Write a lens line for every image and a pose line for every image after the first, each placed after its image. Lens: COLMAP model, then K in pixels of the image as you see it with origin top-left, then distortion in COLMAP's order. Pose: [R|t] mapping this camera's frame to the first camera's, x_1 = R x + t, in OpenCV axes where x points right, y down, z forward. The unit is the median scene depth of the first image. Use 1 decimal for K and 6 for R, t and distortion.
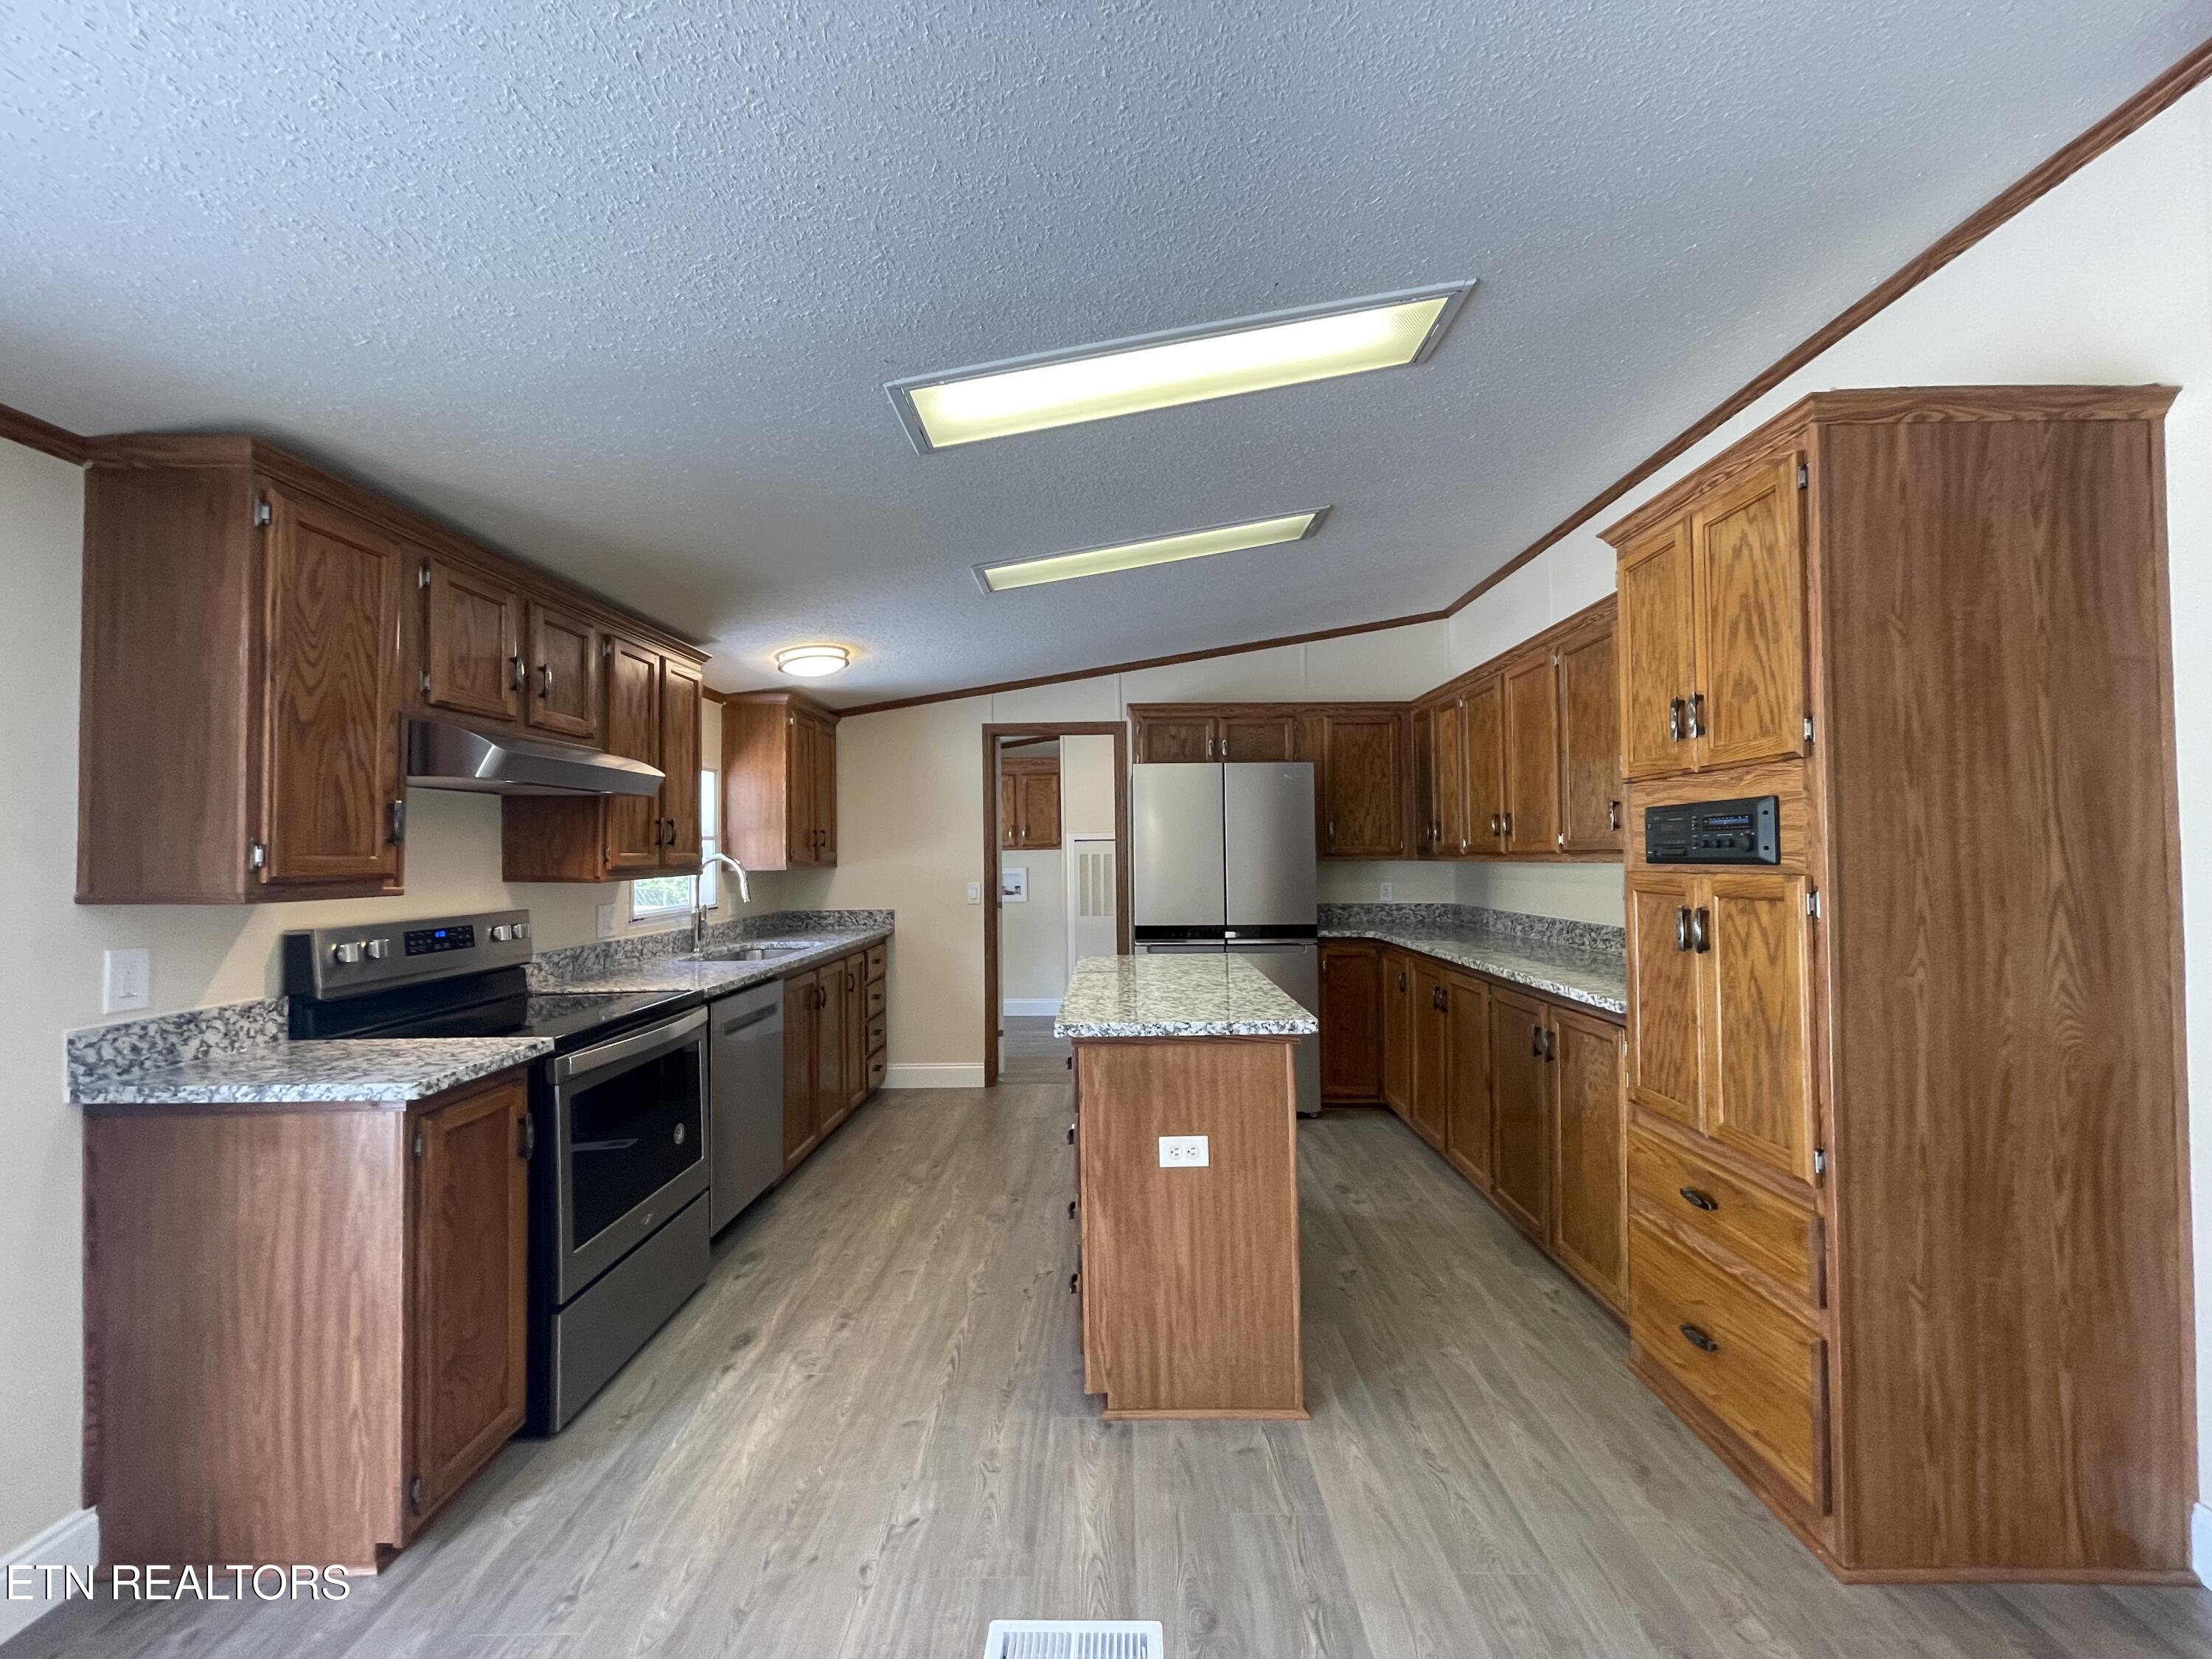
lens RADIAL K [[890.4, 0, 1108.6], [0, 890.4, 833.9], [0, 0, 1]] dist [-0.001884, 0.000890]
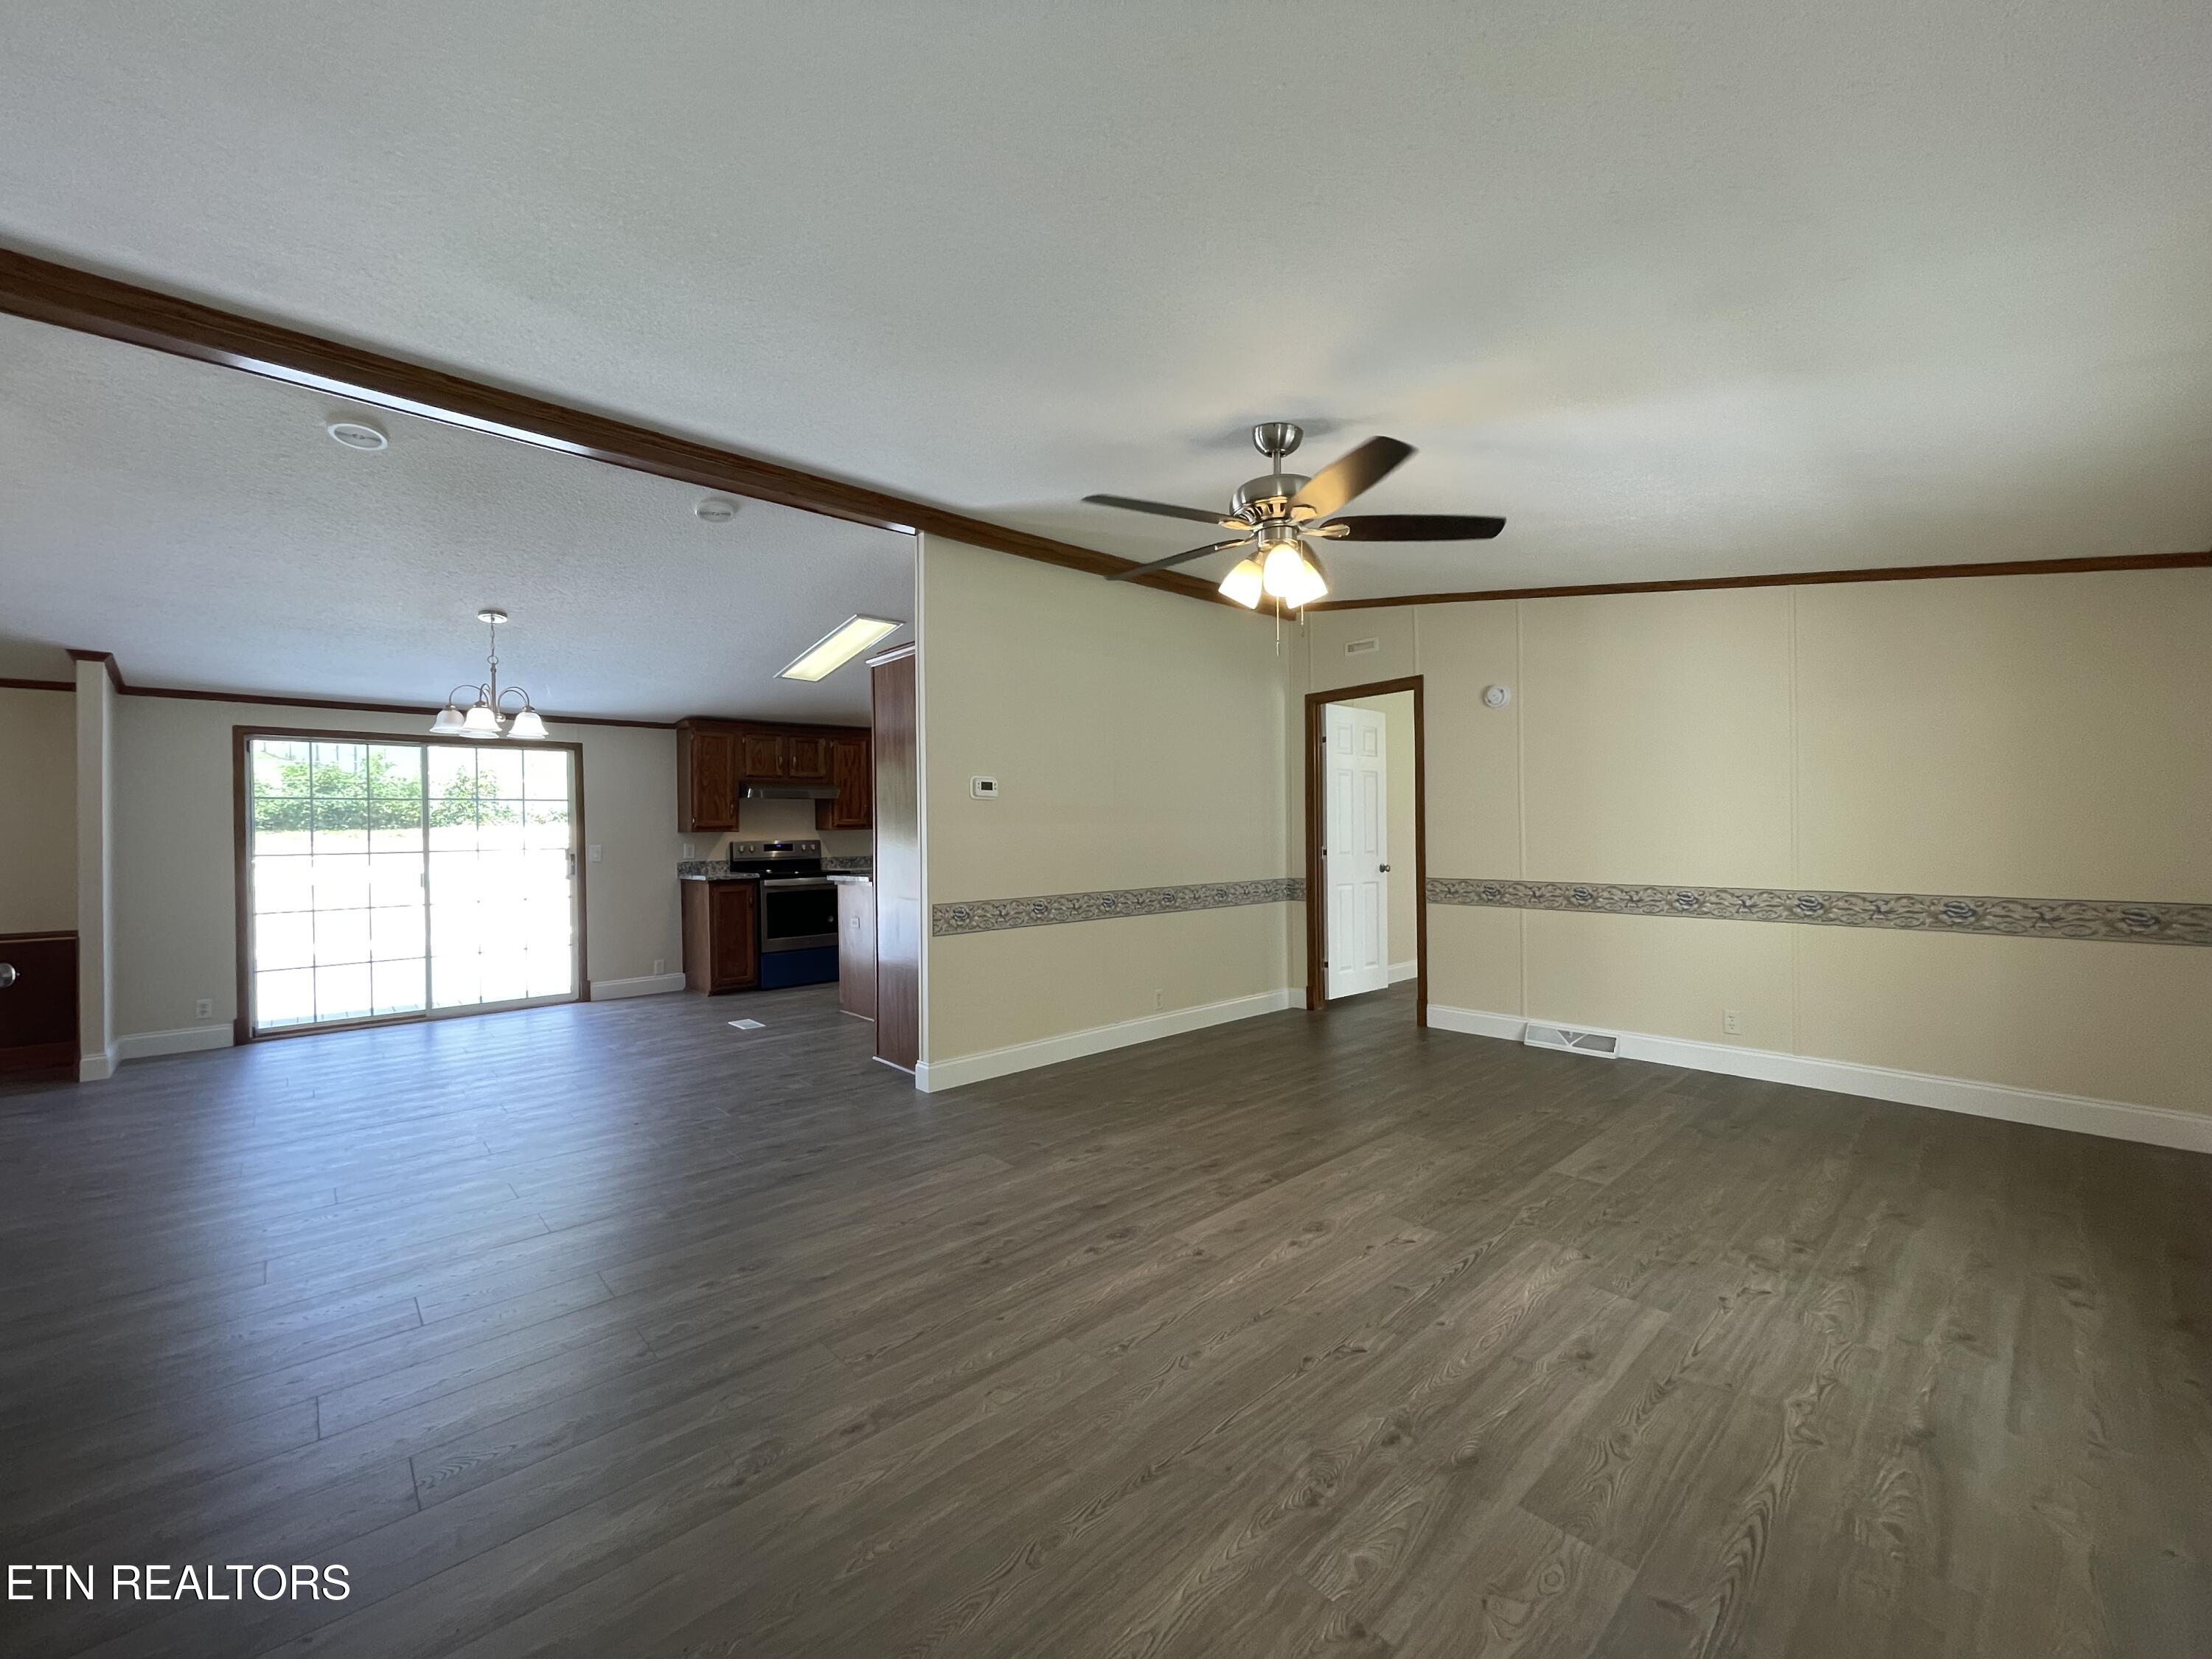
lens RADIAL K [[888.4, 0, 1106.0], [0, 888.4, 829.5], [0, 0, 1]] dist [-0.000351, 0.000174]
pose [[0.678151, 0.004253, -0.734911, 2.712070], [0.019959, 0.999508, 0.024202, 0.002988], [0.734652, -0.031081, 0.677732, -0.304812]]
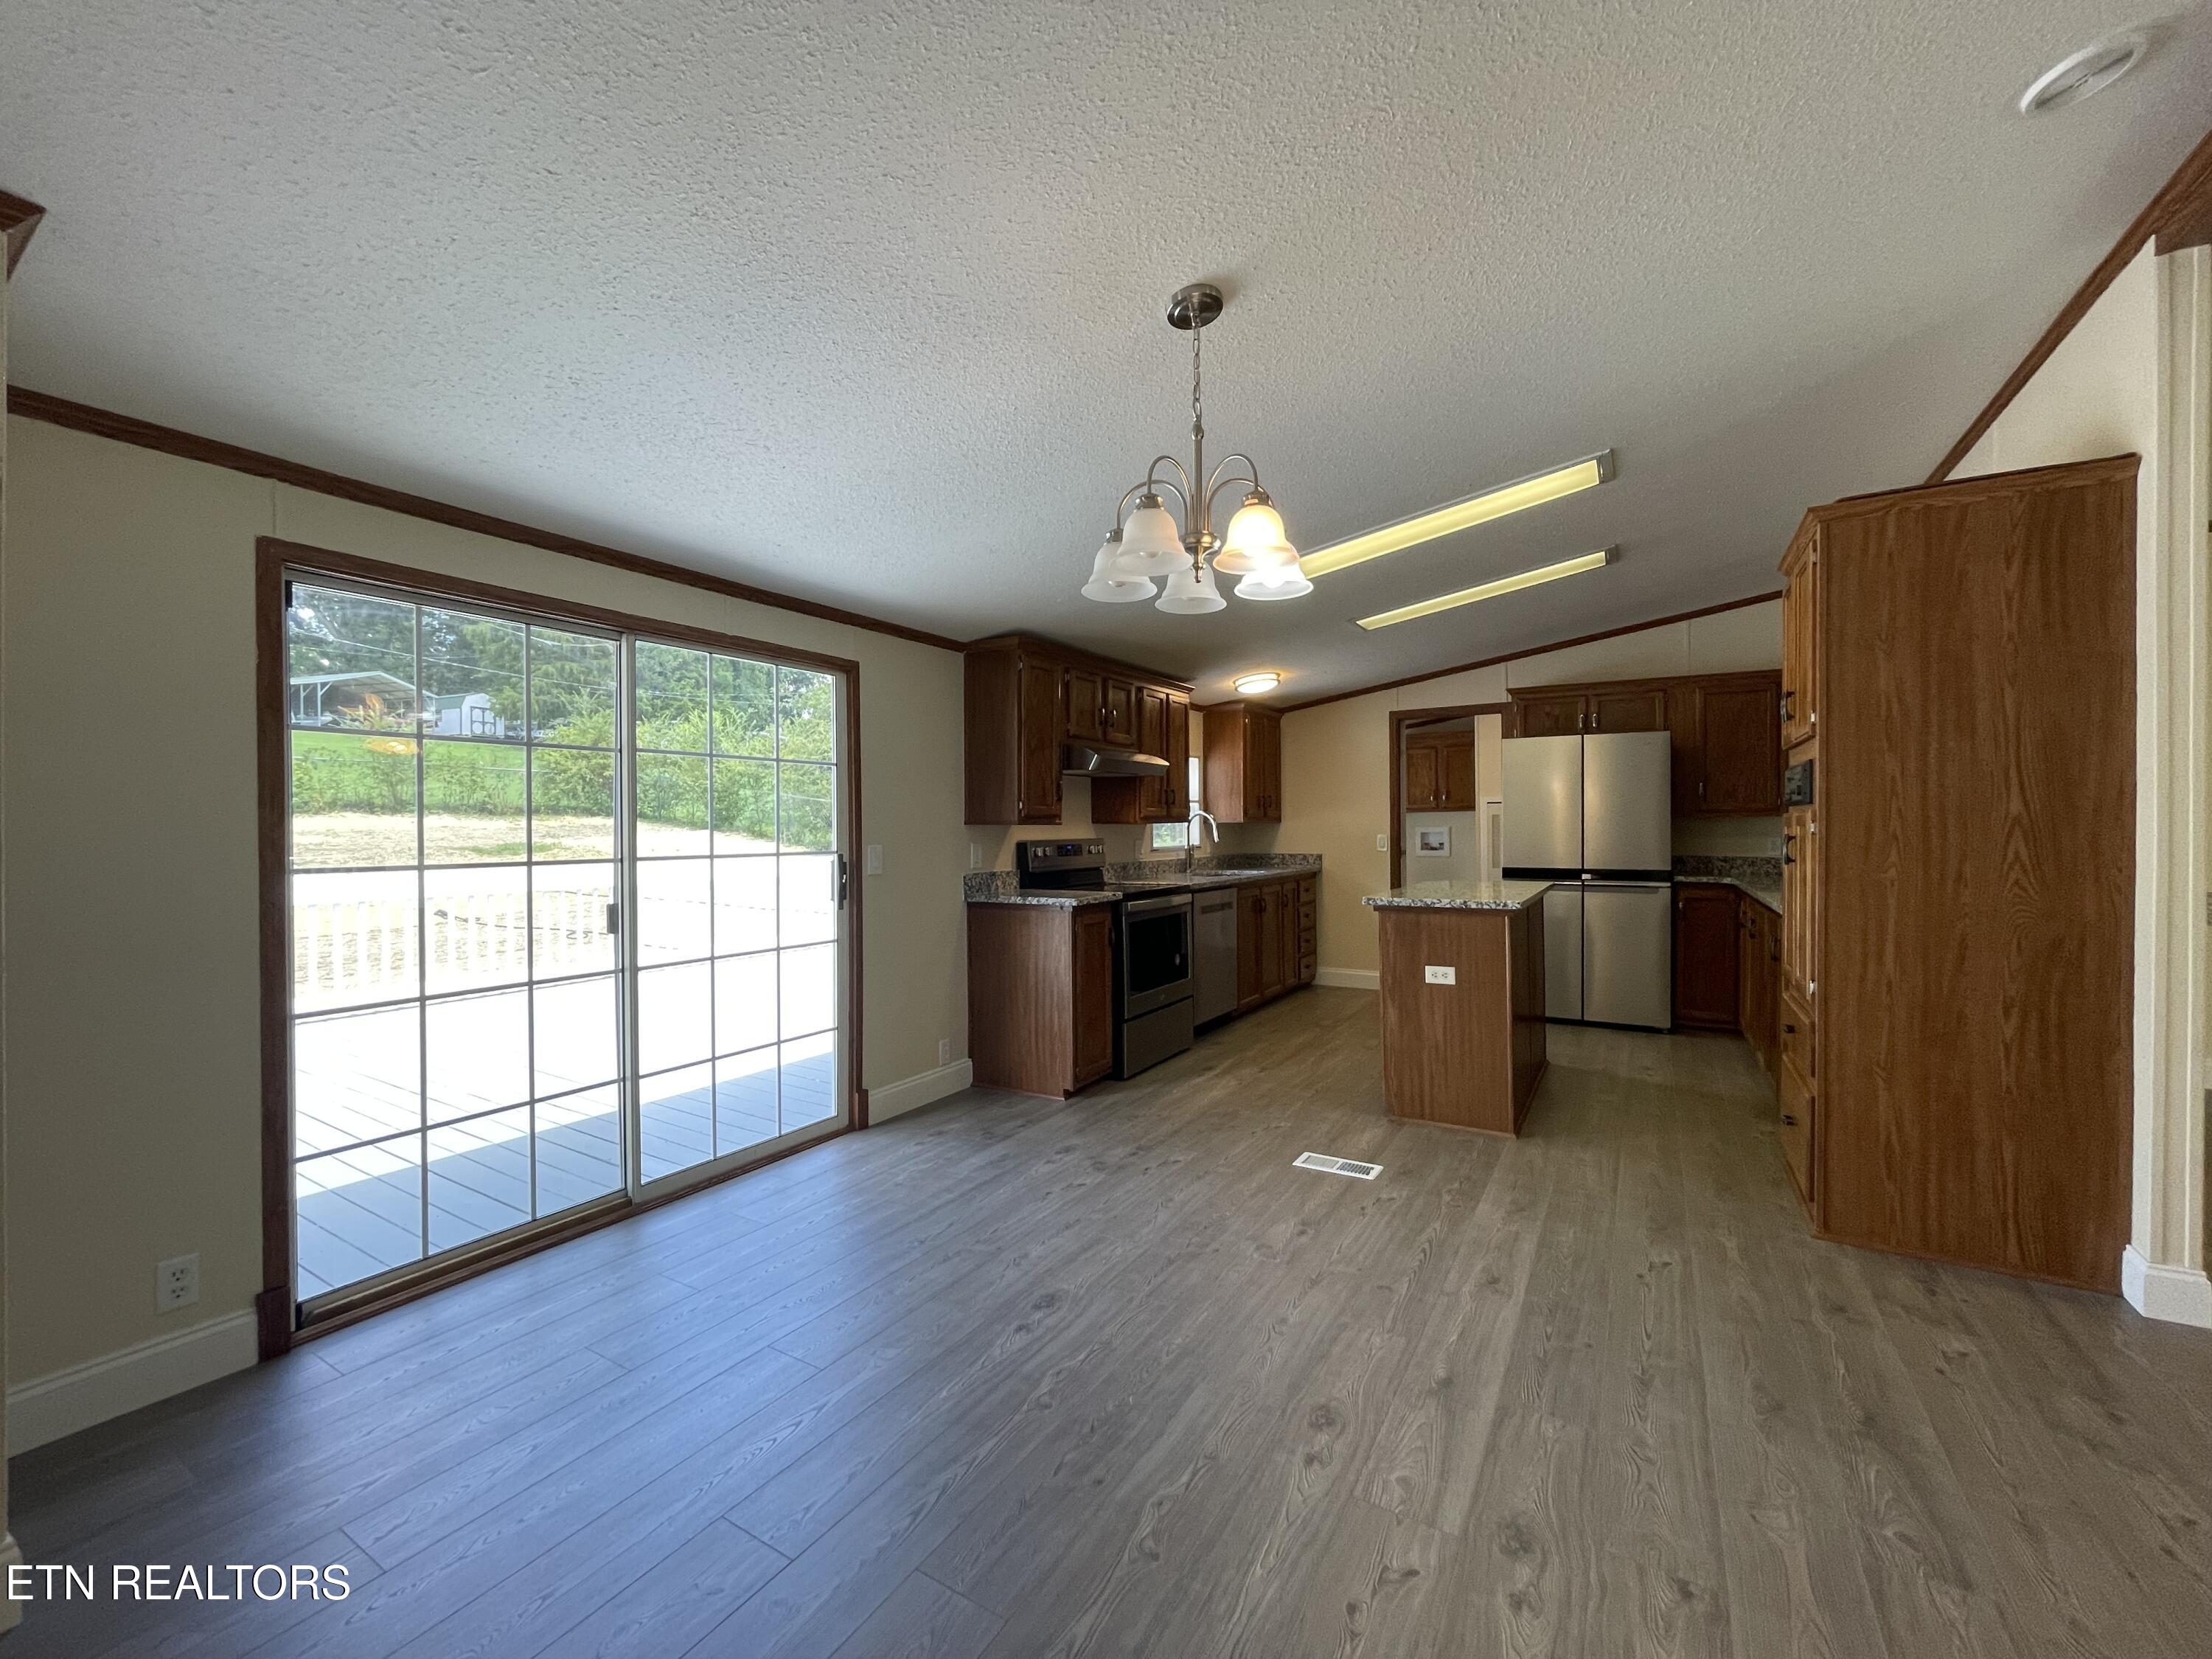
lens RADIAL K [[888.4, 0, 1106.0], [0, 888.4, 829.5], [0, 0, 1]] dist [-0.000351, 0.000174]
pose [[0.860646, 0.005527, -0.509174, 0.401714], [0.009091, 0.999615, 0.026217, 0.023587], [0.509123, -0.027192, 0.860264, -0.802814]]
